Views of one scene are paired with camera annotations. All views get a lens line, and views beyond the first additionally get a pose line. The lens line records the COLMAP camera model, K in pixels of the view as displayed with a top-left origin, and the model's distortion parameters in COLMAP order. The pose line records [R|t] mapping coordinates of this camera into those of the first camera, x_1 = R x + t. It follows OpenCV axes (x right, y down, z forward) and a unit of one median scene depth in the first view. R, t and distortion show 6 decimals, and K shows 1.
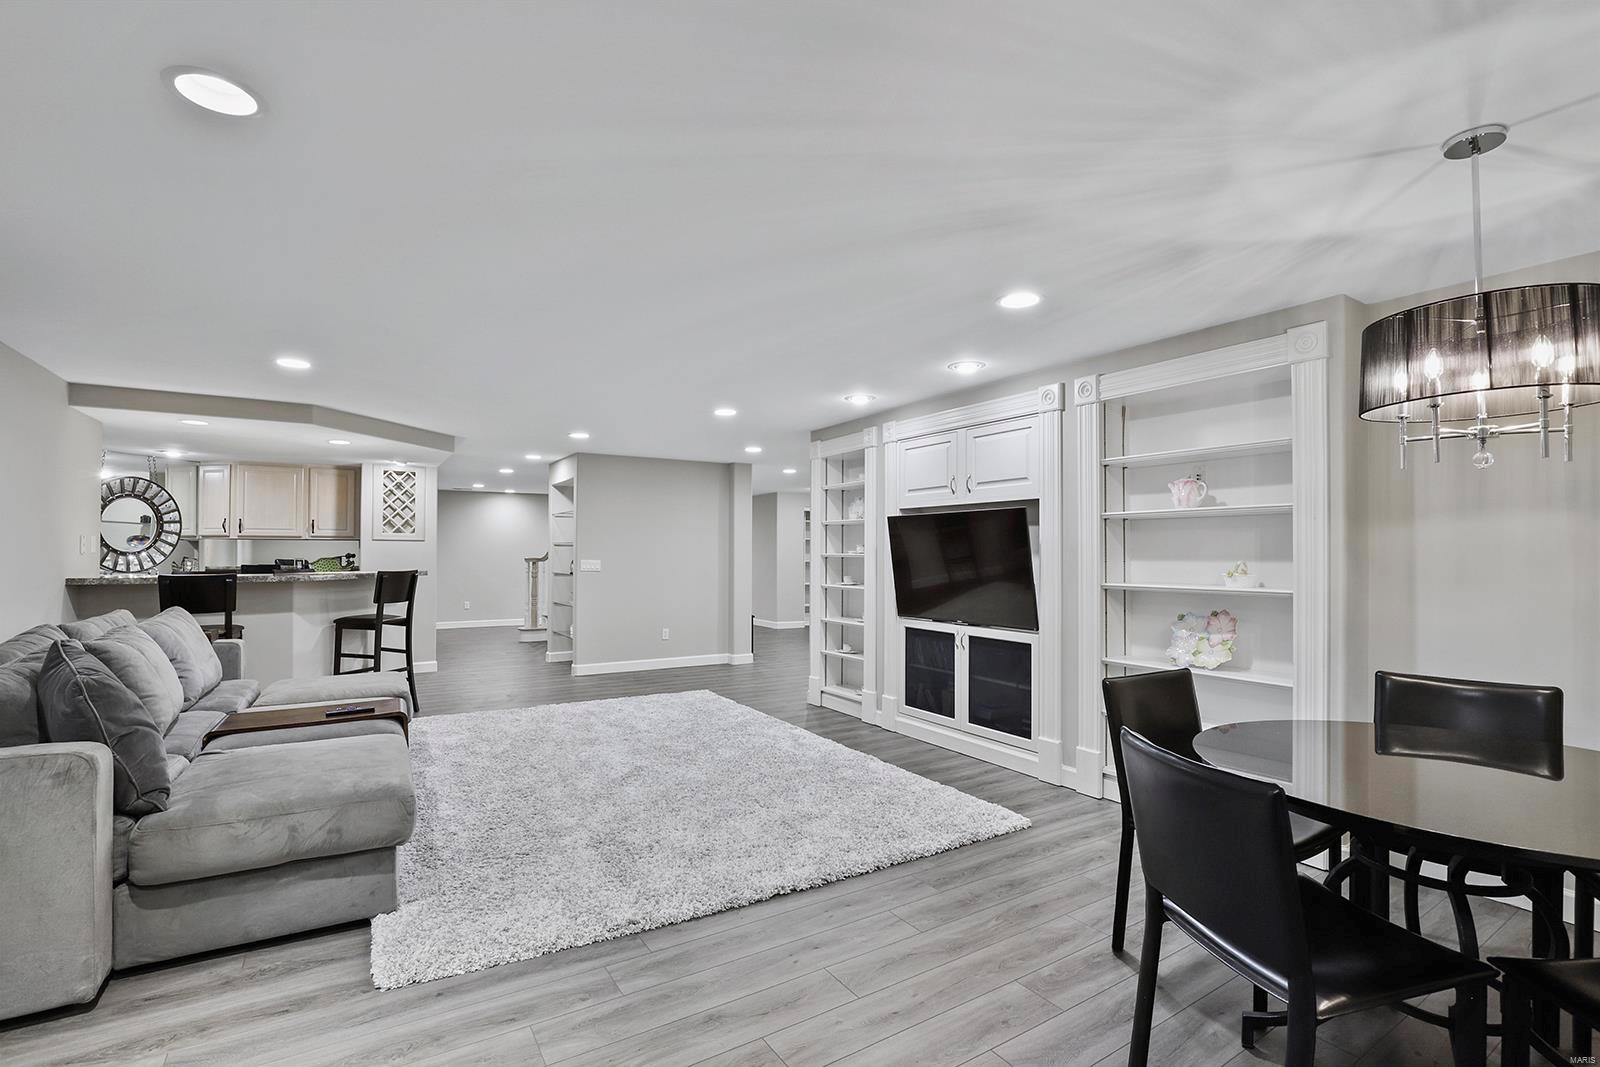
lens RADIAL K [[737.7, 0, 800.2], [0, 737.7, 540.8], [0, 0, 1]] dist [-0.003962, -0.000189]
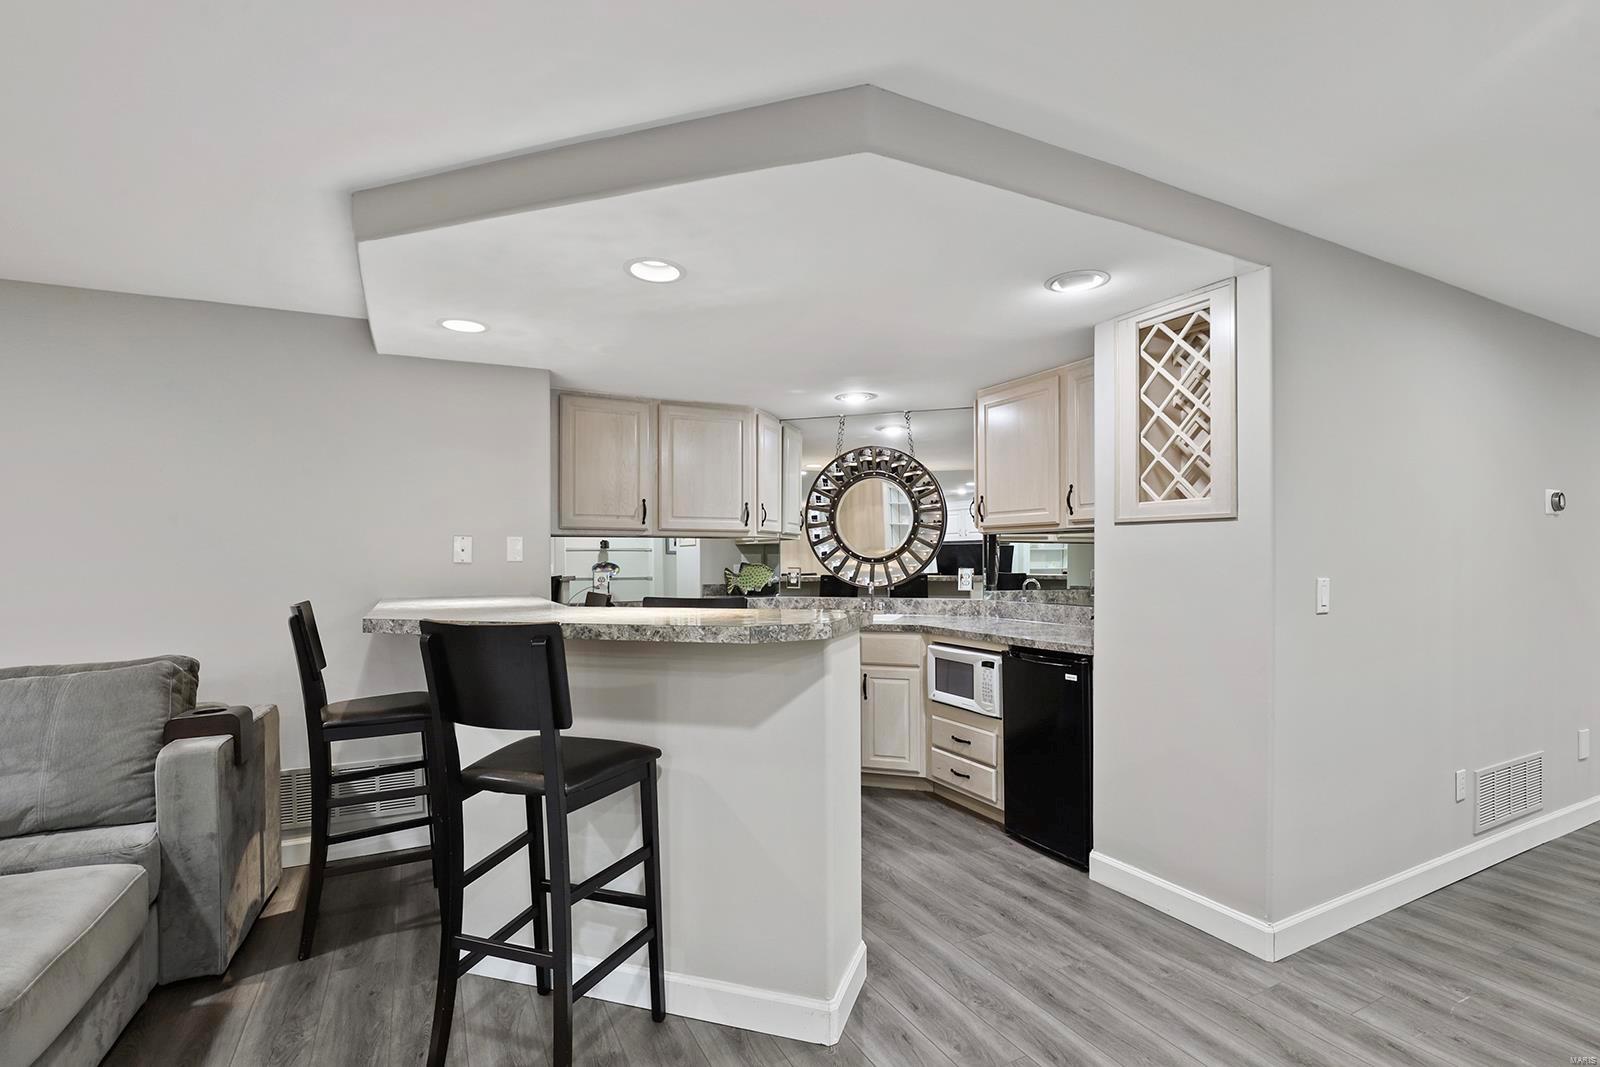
lens RADIAL K [[737.7, 0, 799.4], [0, 737.7, 545.5], [0, 0, 1]] dist [-0.003962, -0.000189]
pose [[-0.076838, -0.015266, -0.996927, -0.217203], [0.018271, 0.999693, -0.016717, 0.013716], [0.996876, -0.019499, -0.076536, 0.942359]]
